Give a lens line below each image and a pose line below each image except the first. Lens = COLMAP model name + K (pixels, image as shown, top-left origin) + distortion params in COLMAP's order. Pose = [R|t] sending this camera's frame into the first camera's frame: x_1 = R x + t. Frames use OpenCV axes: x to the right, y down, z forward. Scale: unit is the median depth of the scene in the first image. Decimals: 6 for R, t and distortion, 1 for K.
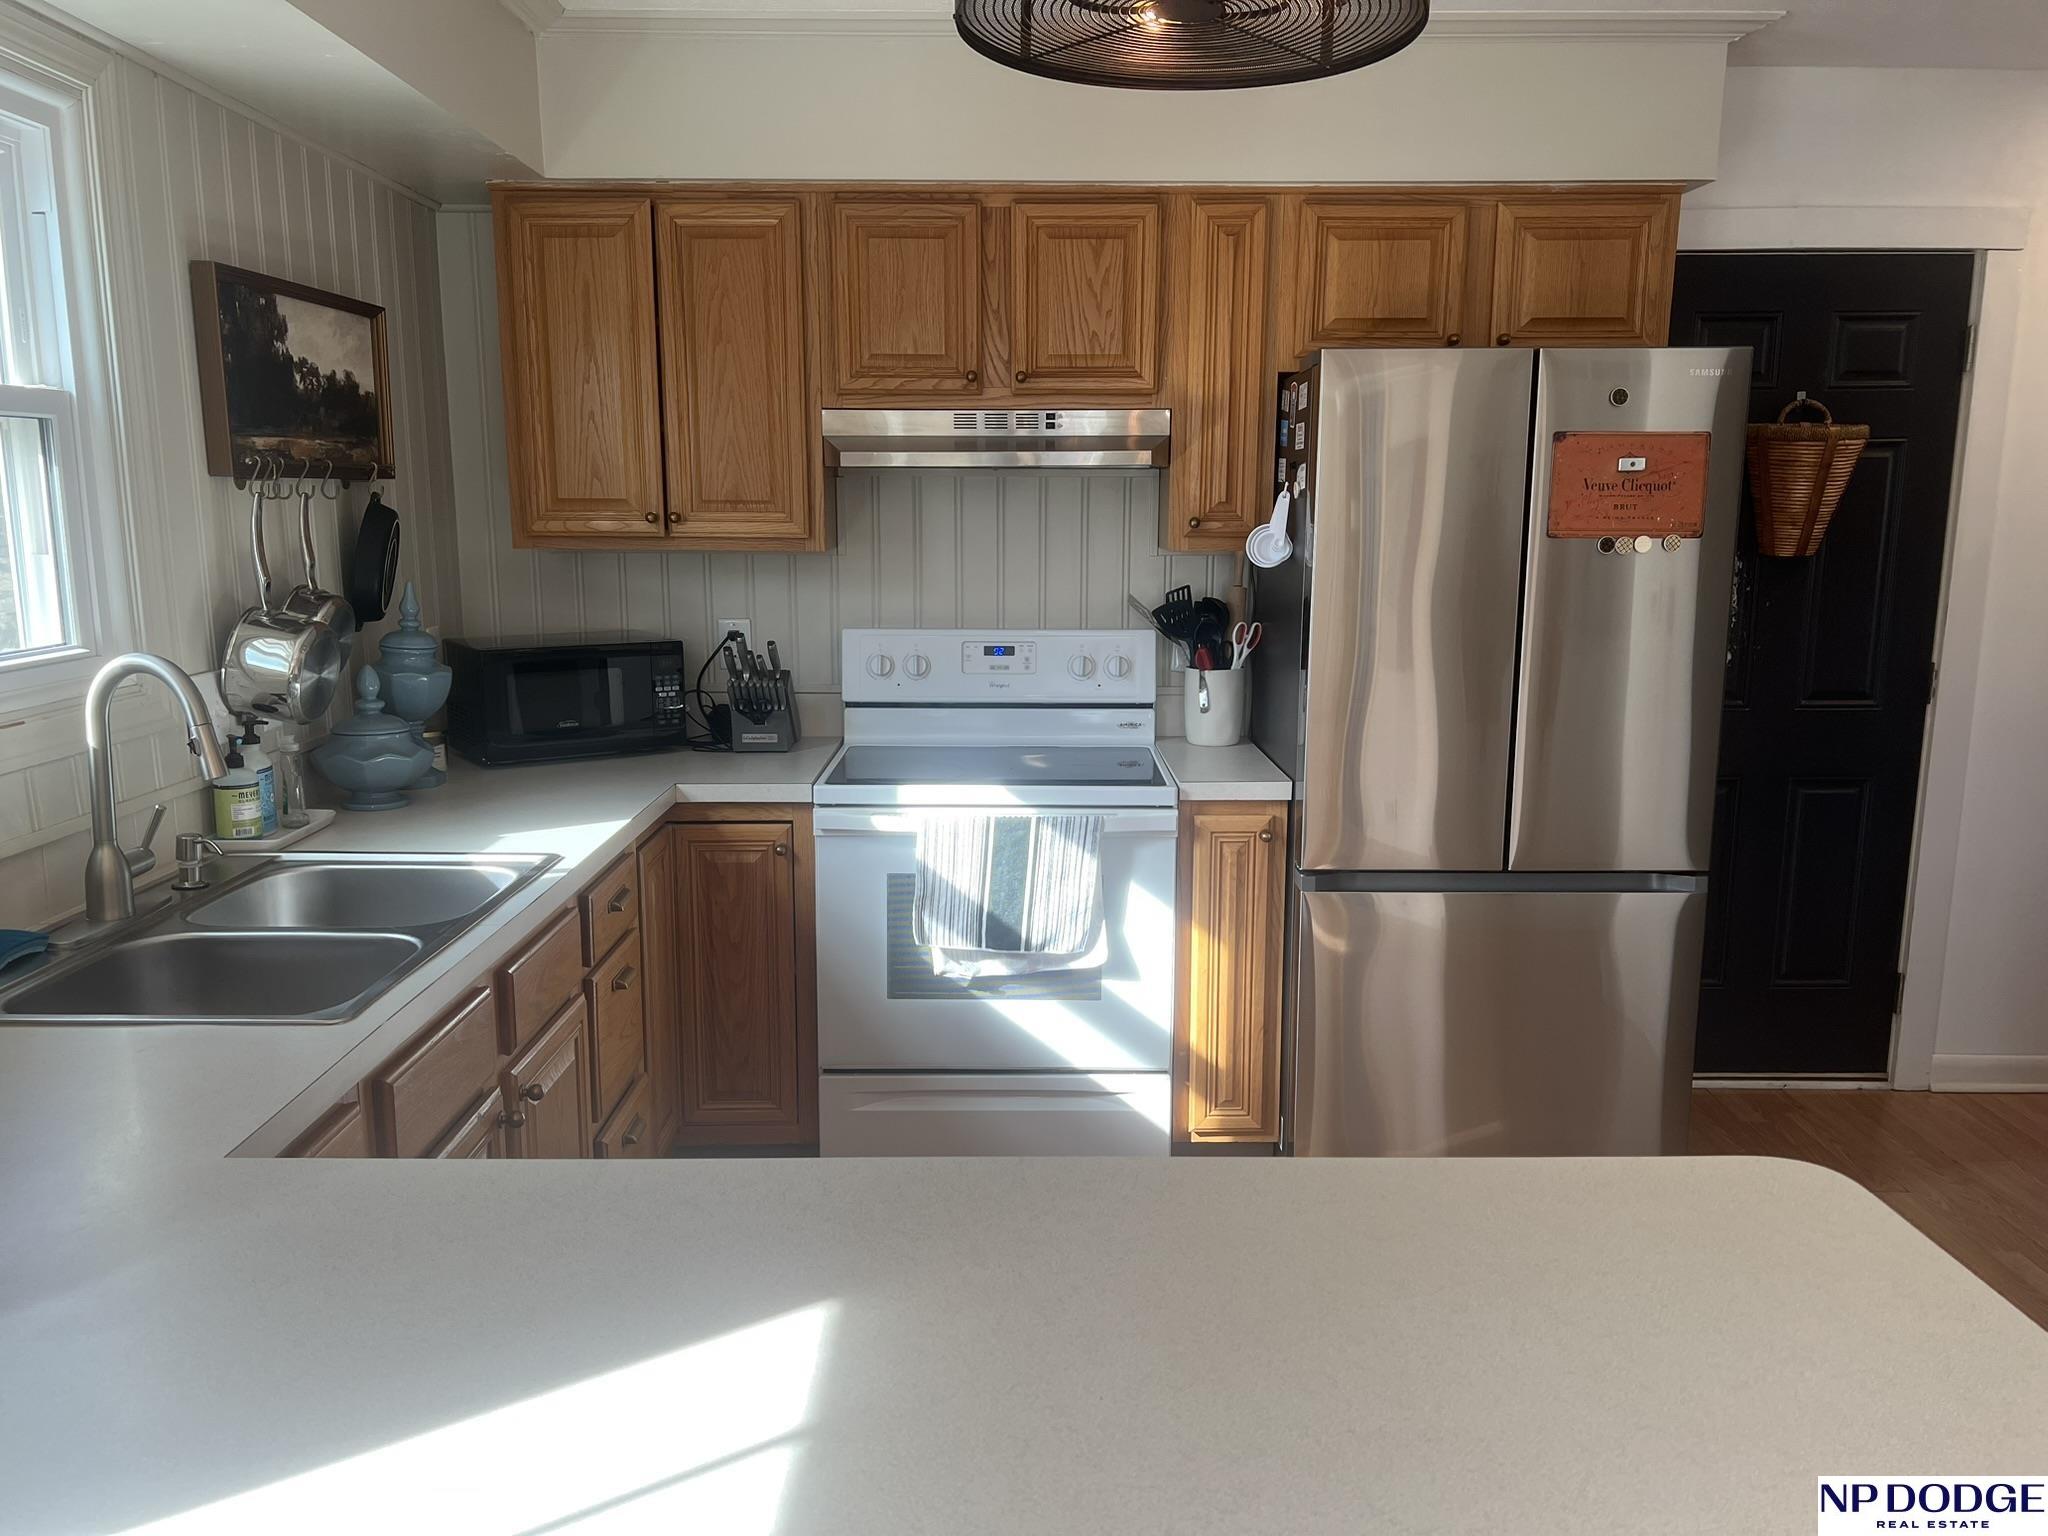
lens RADIAL K [[1533.3, 0, 1025.1], [0, 1533.3, 765.7], [0, 0, 1]] dist [0.057445, -0.065994]
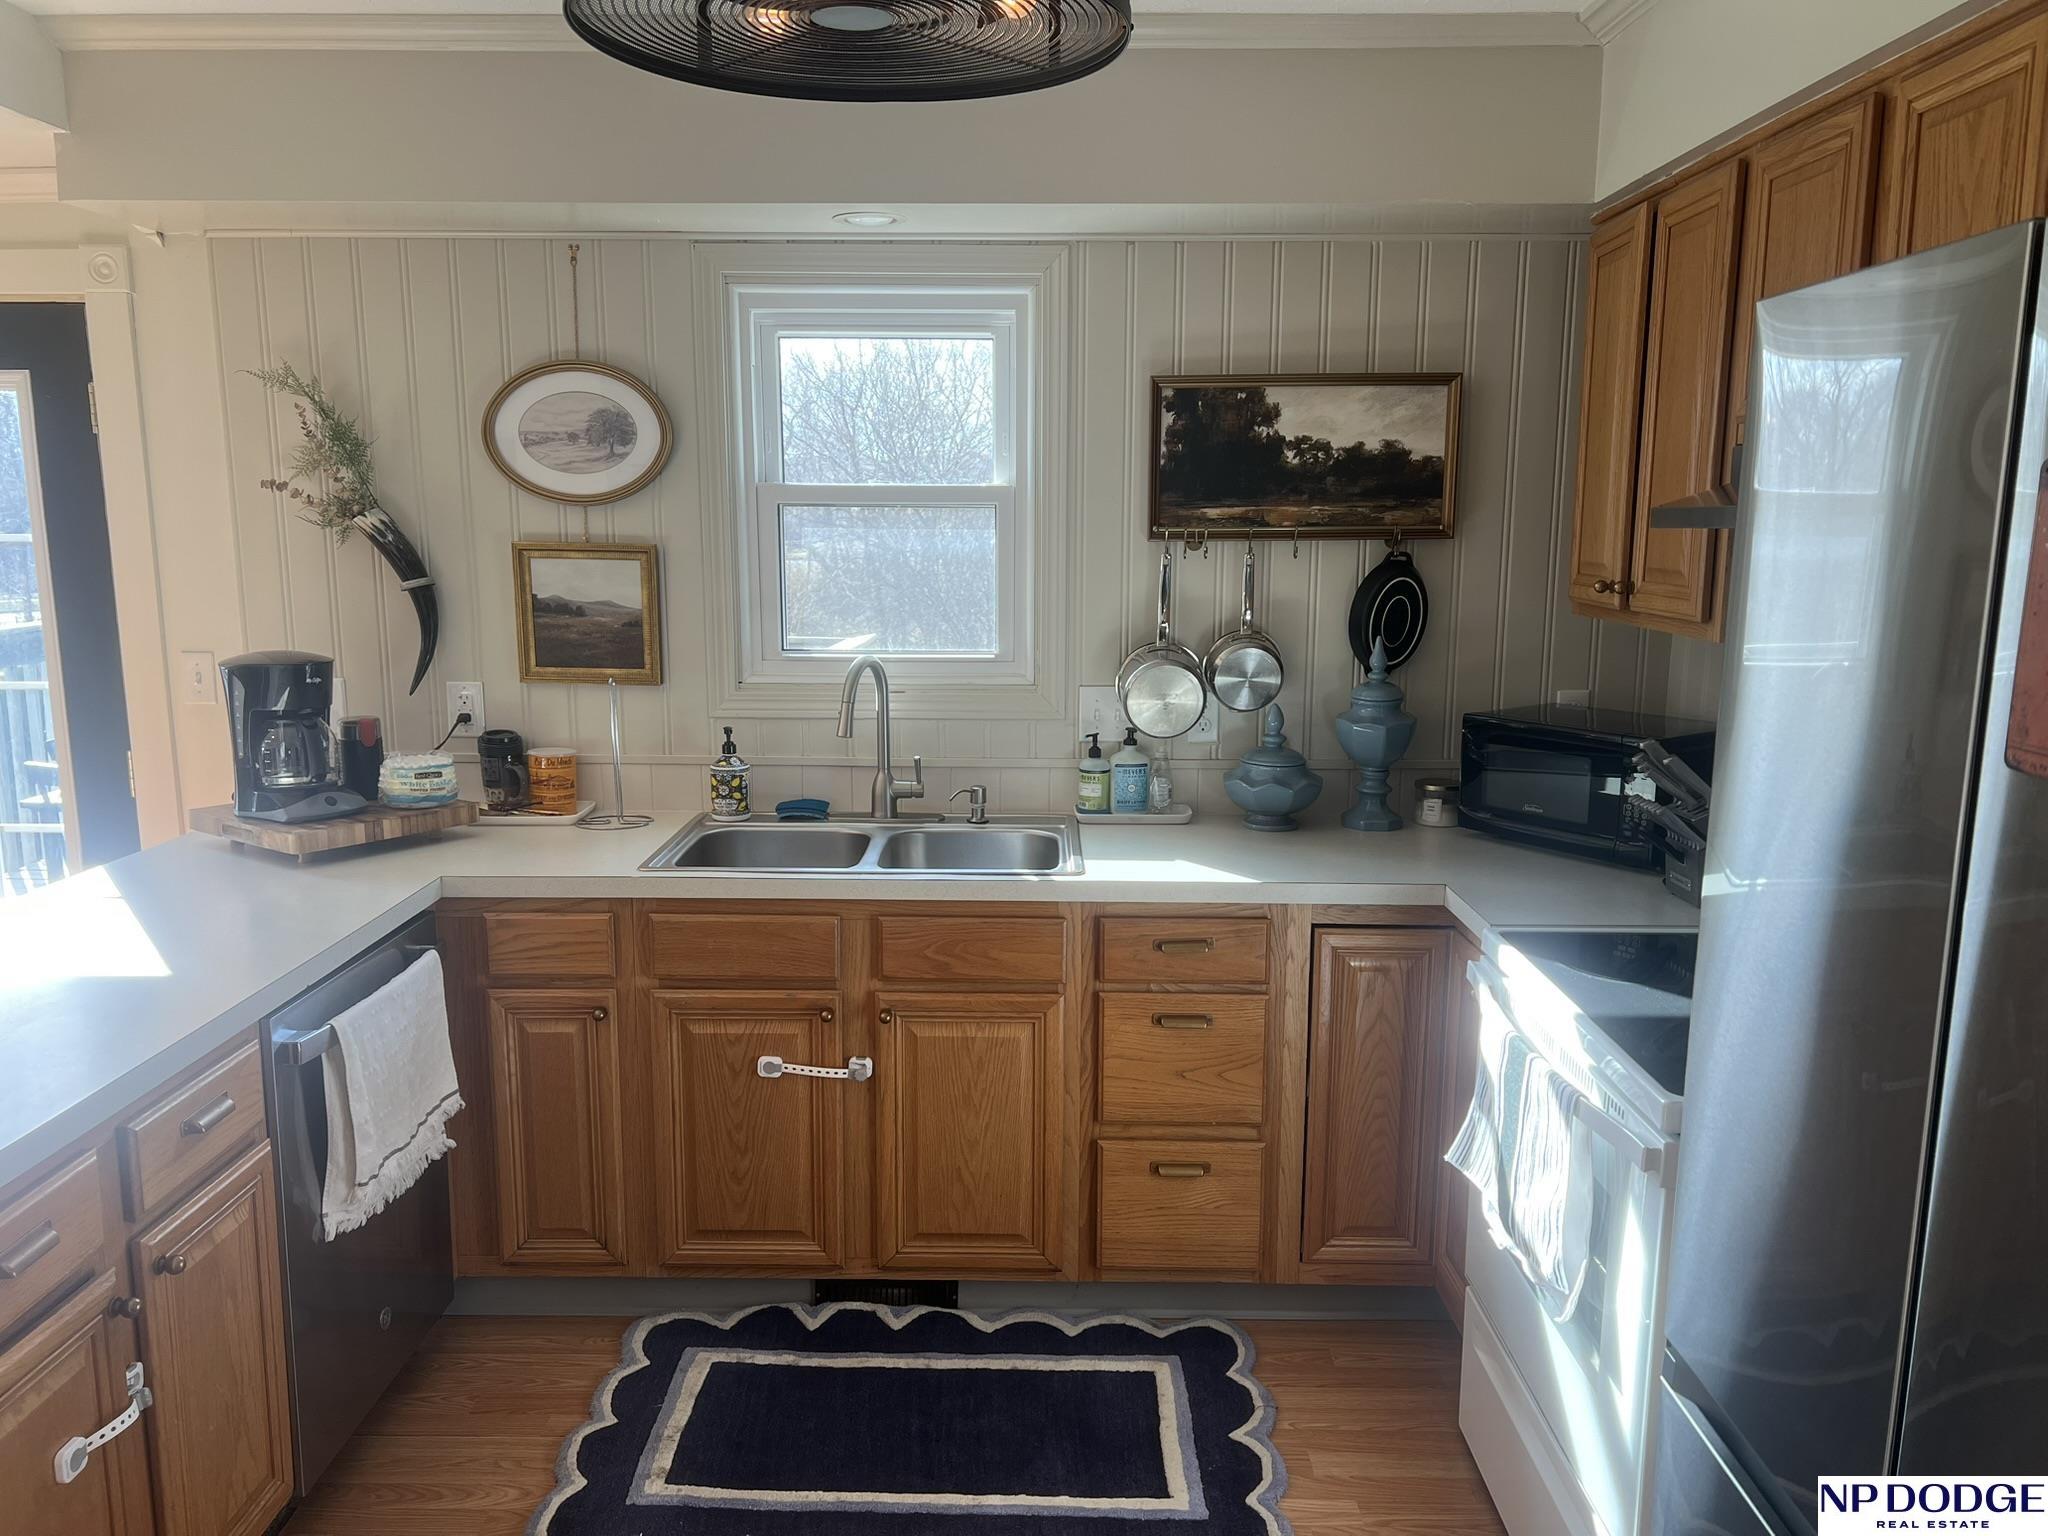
lens RADIAL K [[1533.3, 0, 1024.3], [0, 1533.3, 773.4], [0, 0, 1]] dist [0.057445, -0.065994]
pose [[-0.014249, 0.167891, -0.985703, 0.716829], [-0.172813, 0.970554, 0.167809, -0.177476], [0.984852, 0.172733, 0.015184, 0.828926]]
